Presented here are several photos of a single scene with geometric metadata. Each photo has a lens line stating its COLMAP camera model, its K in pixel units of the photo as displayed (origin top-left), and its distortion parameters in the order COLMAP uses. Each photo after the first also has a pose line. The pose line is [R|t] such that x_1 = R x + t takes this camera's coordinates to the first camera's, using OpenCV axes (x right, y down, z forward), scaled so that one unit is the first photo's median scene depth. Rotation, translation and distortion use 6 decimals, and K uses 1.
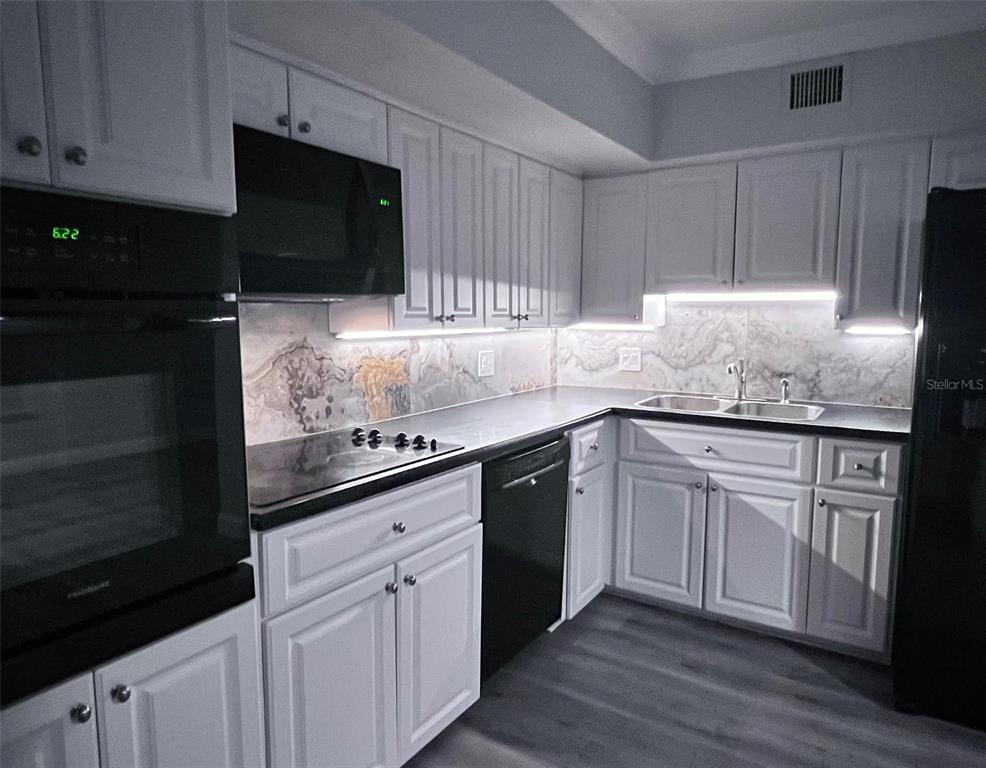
lens RADIAL K [[633.0, 0, 521.8], [0, 633.0, 383.1], [0, 0, 1]] dist [0.002393, -0.000142]
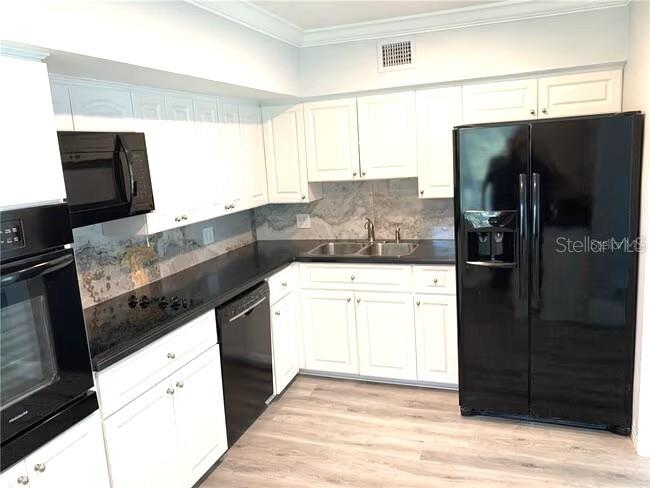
lens RADIAL K [[501.0, 0, 325.7], [0, 501.0, 234.5], [0, 0, 1]] dist [0.034193, -0.031871]
pose [[0.976963, -0.098156, 0.189495, -0.009764], [0.089293, 0.994498, 0.054779, -0.096522], [-0.193829, -0.036596, 0.980352, -0.283775]]
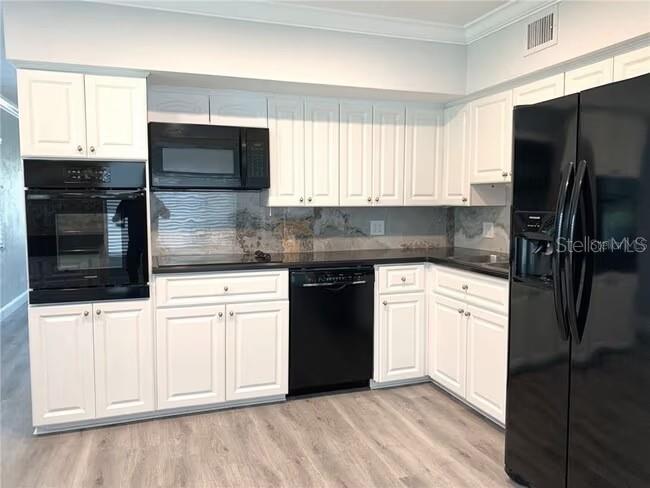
lens RADIAL K [[501.0, 0, 328.9], [0, 501.0, 235.7], [0, 0, 1]] dist [0.034193, -0.031871]
pose [[0.776341, 0.038986, -0.629106, 0.881227], [-0.069145, 0.997329, -0.023522, 0.038818], [0.626509, 0.061761, 0.776964, -0.131165]]
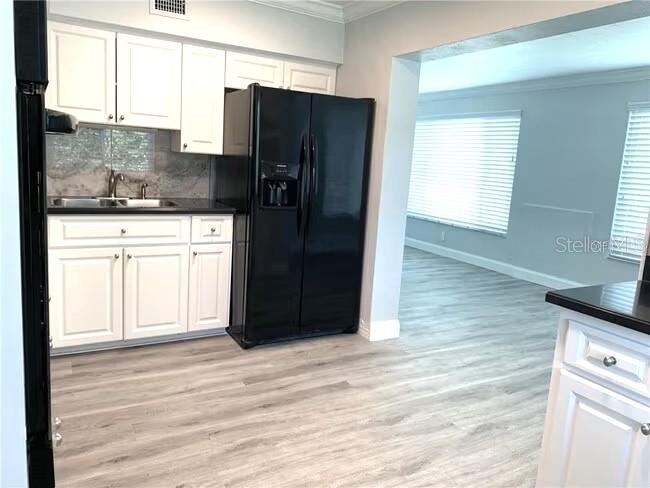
lens RADIAL K [[501.0, 0, 326.9], [0, 501.0, 238.1], [0, 0, 1]] dist [0.034193, -0.031871]
pose [[0.479466, -0.111016, 0.870510, -0.568789], [0.036452, 0.993629, 0.106640, 0.013594], [-0.876803, -0.019399, 0.480458, 0.023286]]
